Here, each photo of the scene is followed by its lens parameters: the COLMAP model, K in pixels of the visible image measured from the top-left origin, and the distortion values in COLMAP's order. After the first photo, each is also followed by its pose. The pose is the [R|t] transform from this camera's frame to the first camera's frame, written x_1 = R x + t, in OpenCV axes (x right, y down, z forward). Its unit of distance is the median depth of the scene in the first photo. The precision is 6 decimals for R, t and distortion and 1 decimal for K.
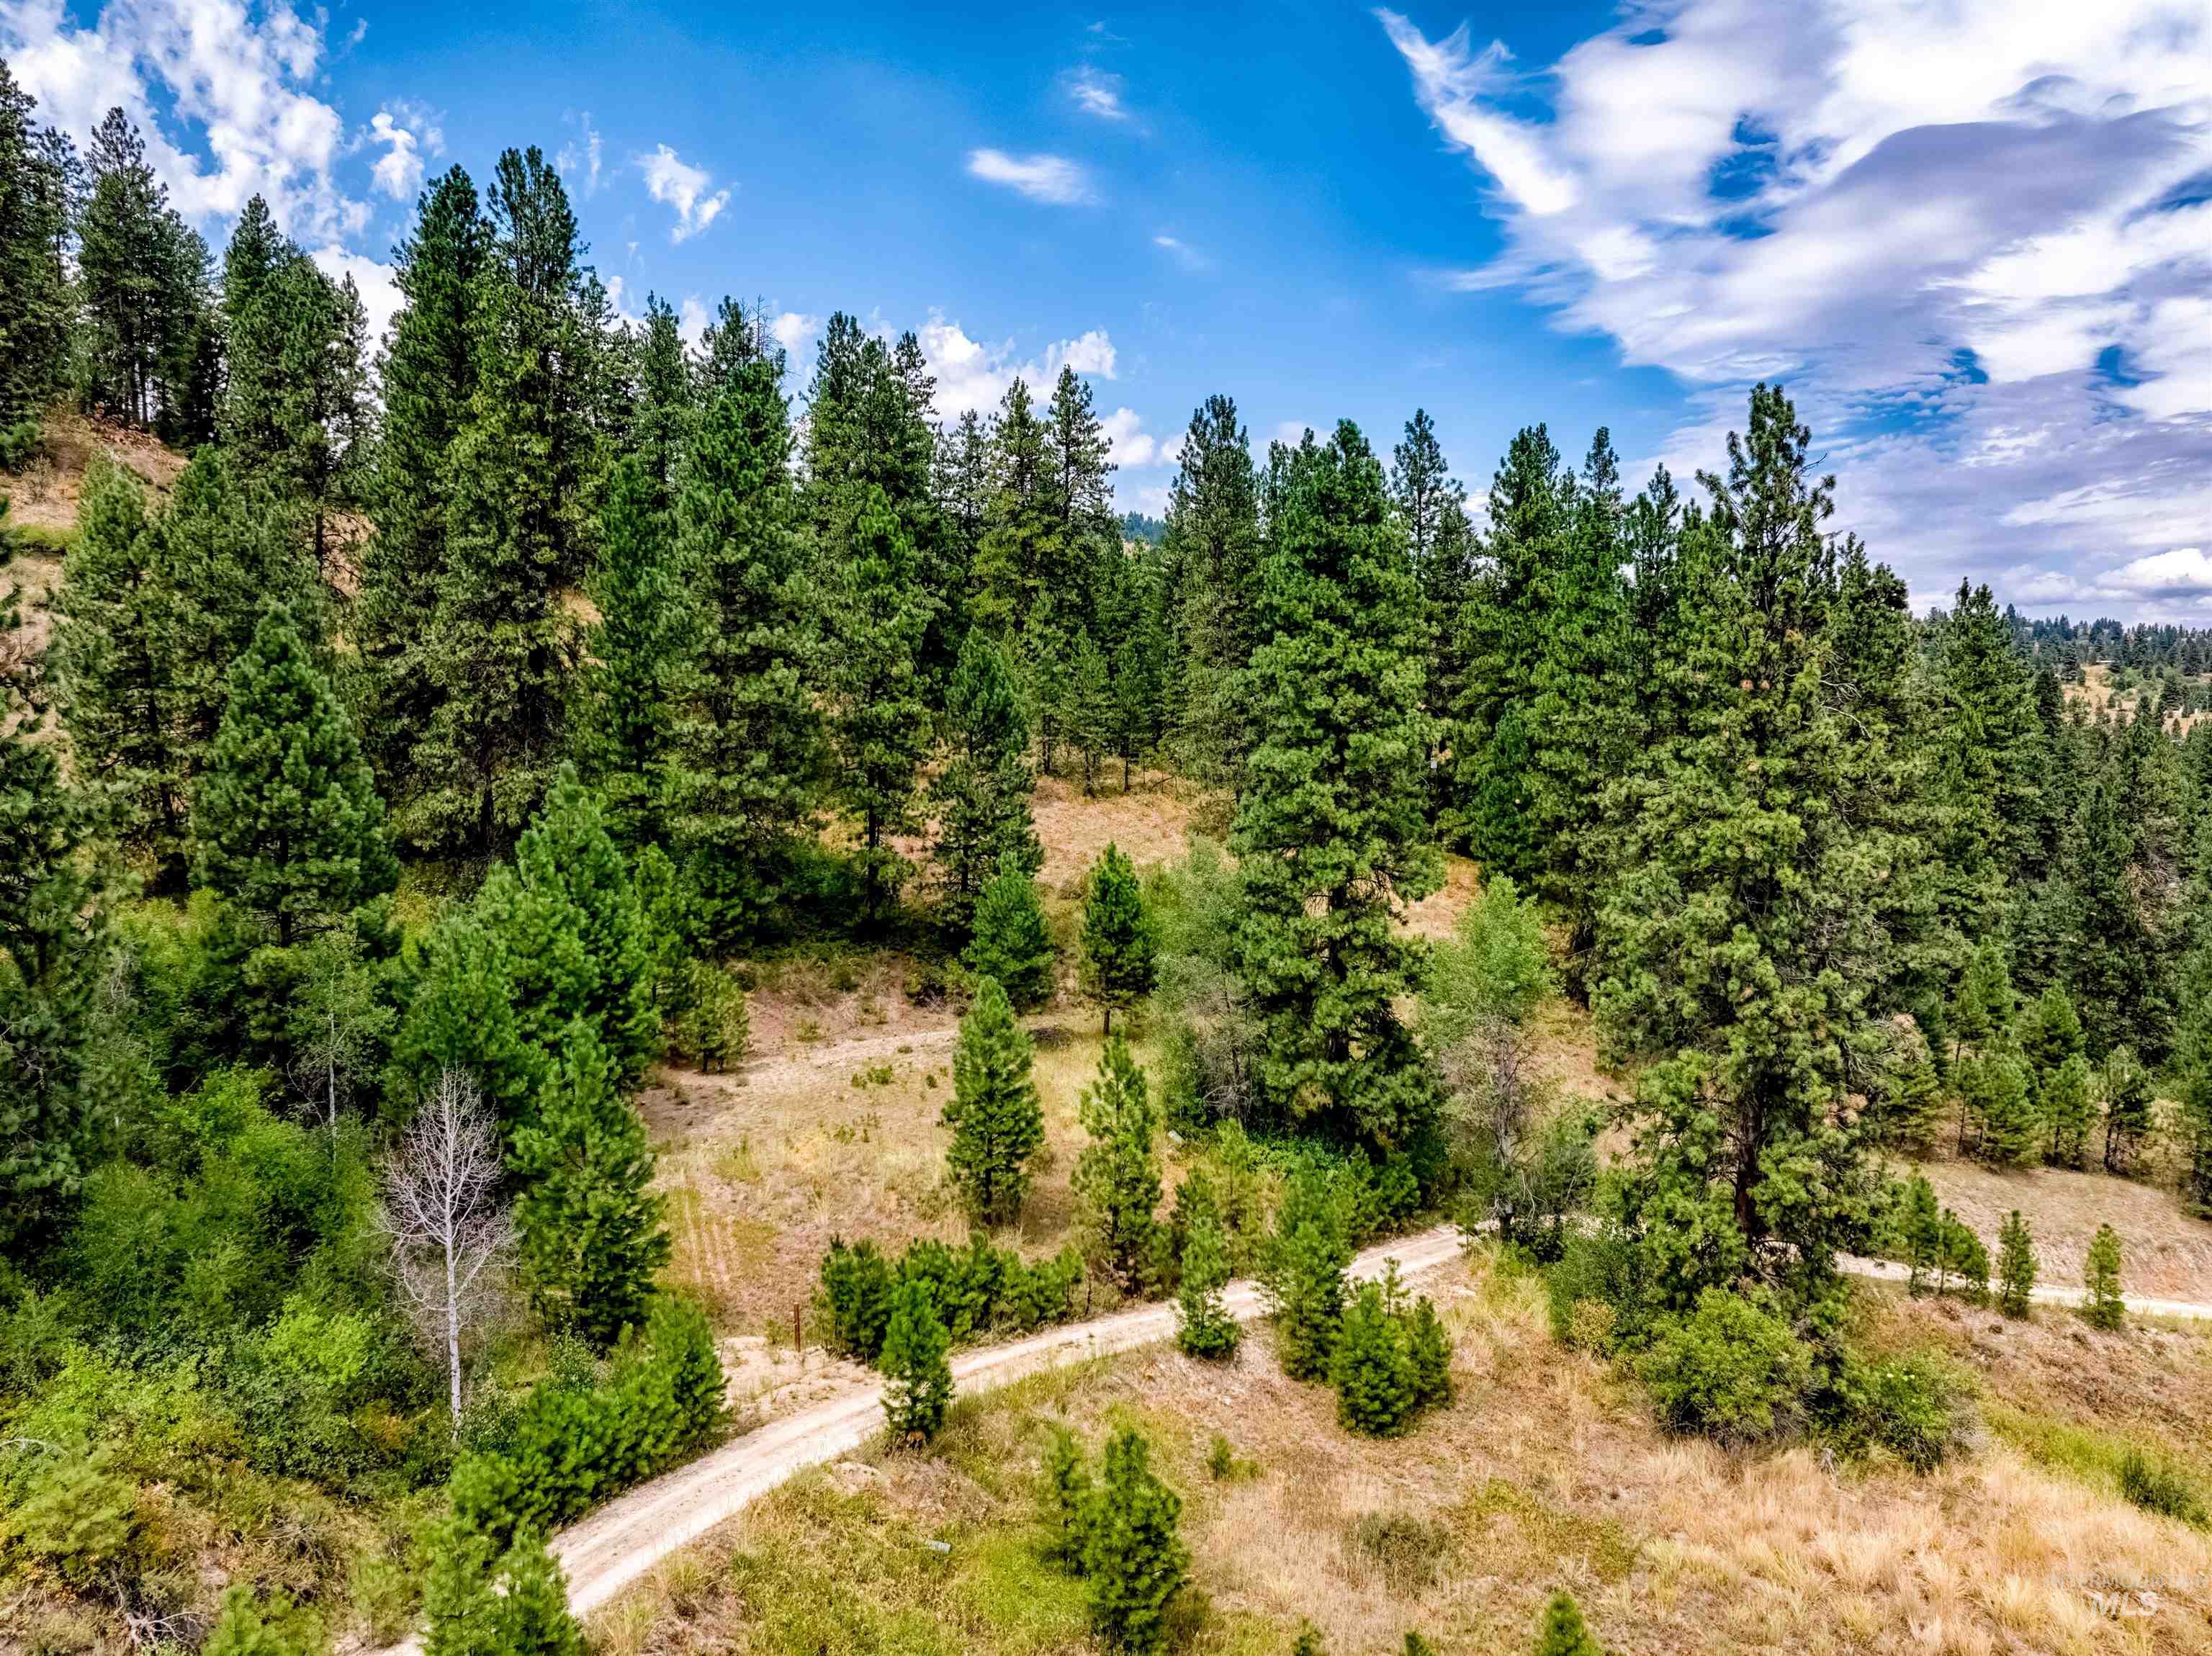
lens RADIAL K [[1568.0, 0, 1106.0], [0, 1568.0, 828.0], [0, 0, 1]] dist [-0.040582, 0.015138]
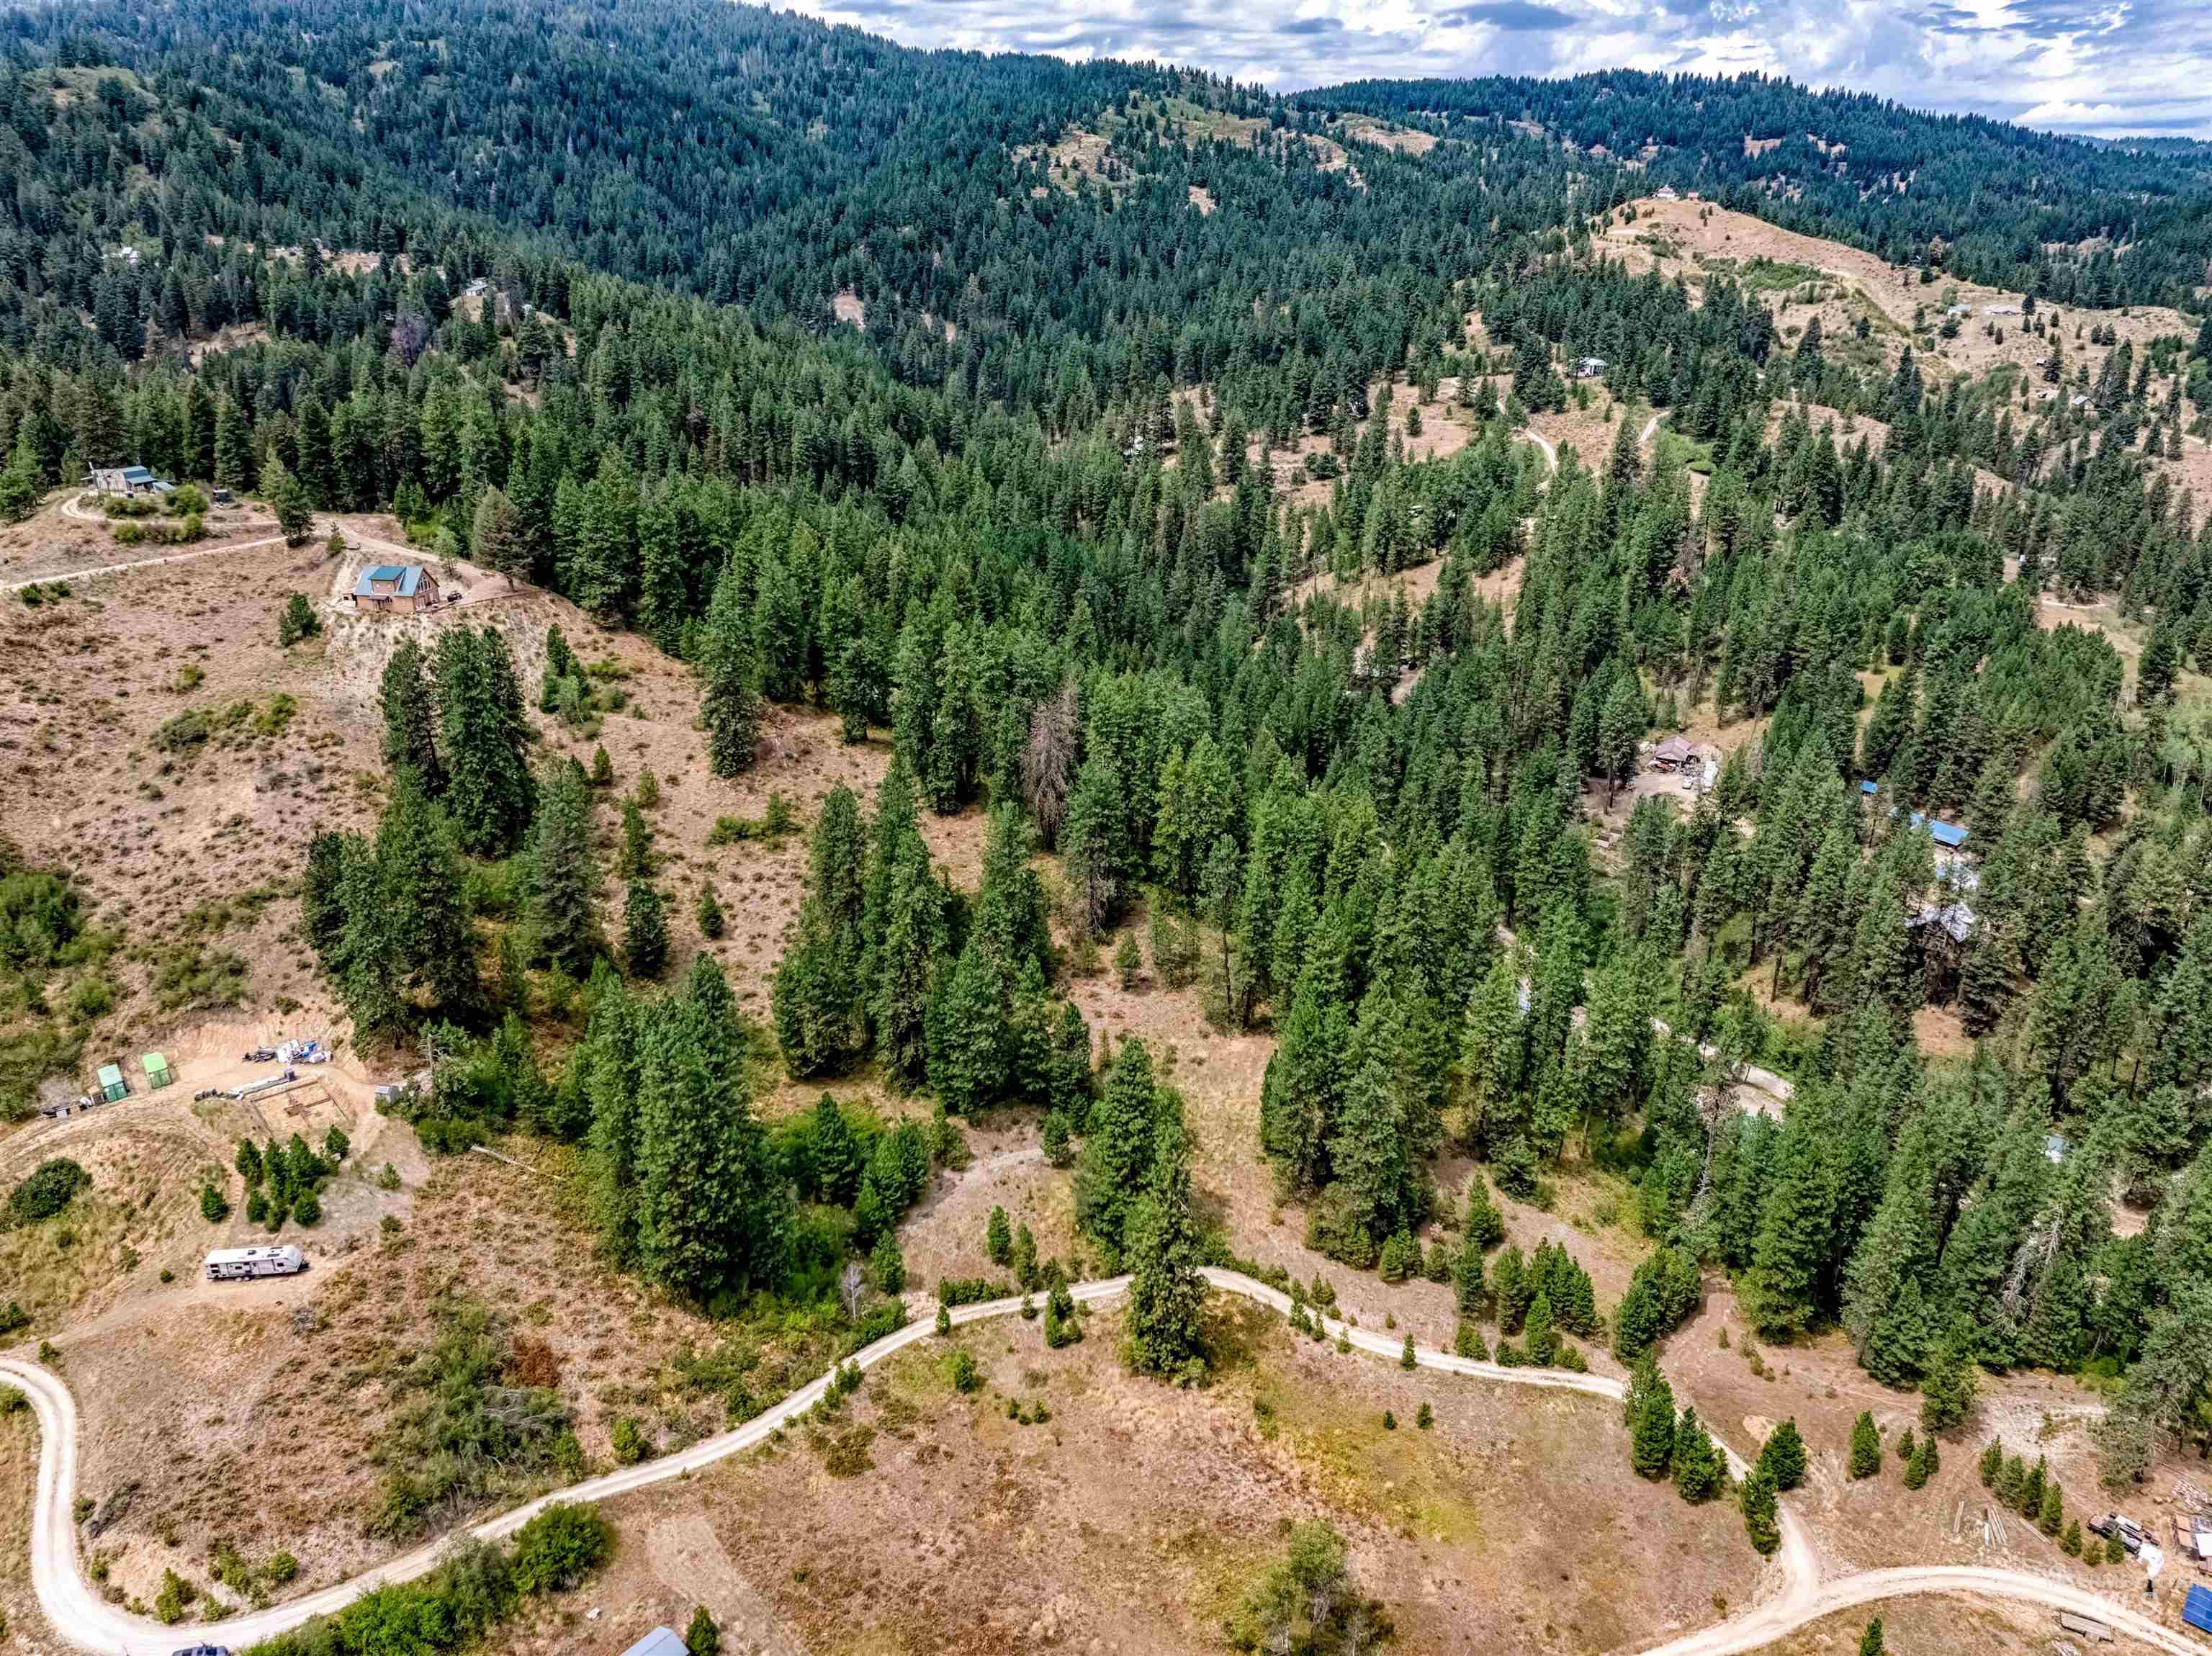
lens RADIAL K [[1568.0, 0, 1106.0], [0, 1568.0, 828.0], [0, 0, 1]] dist [-0.040582, 0.015138]
pose [[0.933829, 0.126479, -0.334614, 0.942120], [-0.025384, 0.956480, 0.290693, -1.342130], [0.356818, -0.262963, 0.896399, -1.460520]]
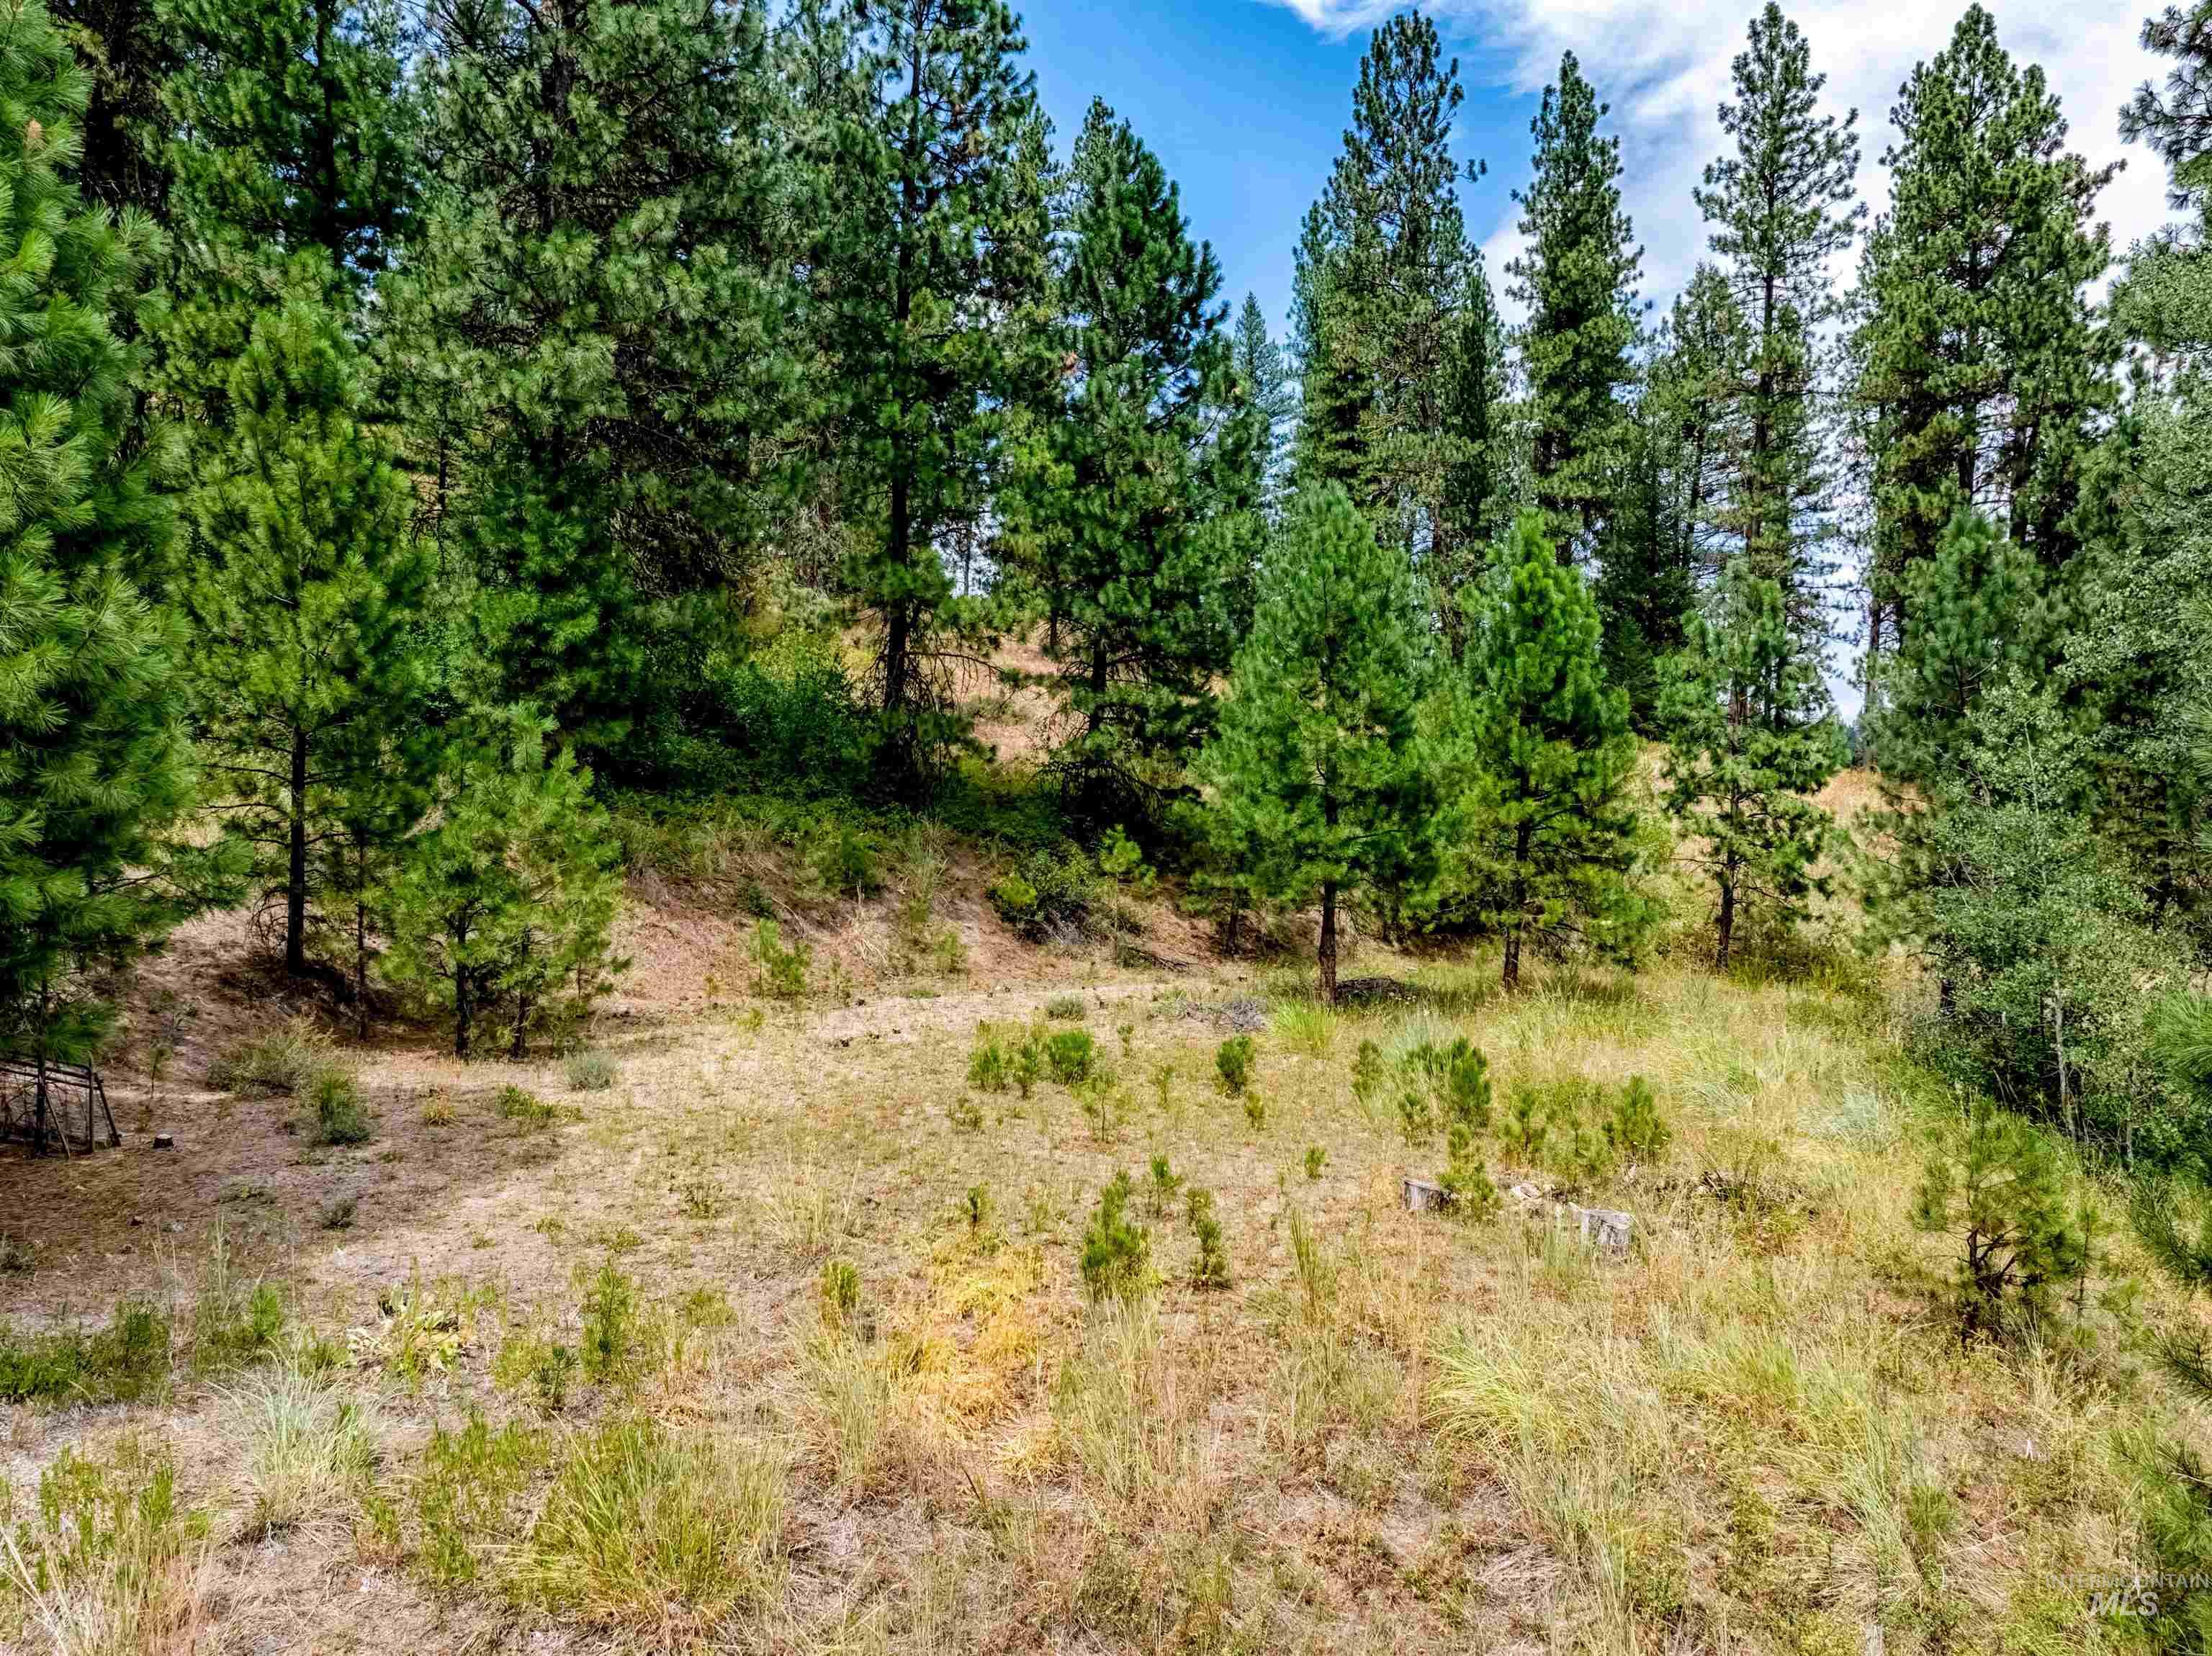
lens RADIAL K [[1568.0, 0, 1106.0], [0, 1568.0, 828.0], [0, 0, 1]] dist [-0.040582, 0.015138]
pose [[0.995748, -0.001094, 0.092118, -0.150927], [0.007997, 0.997181, -0.074609, 0.125959], [-0.091777, 0.075029, 0.992949, 0.642939]]
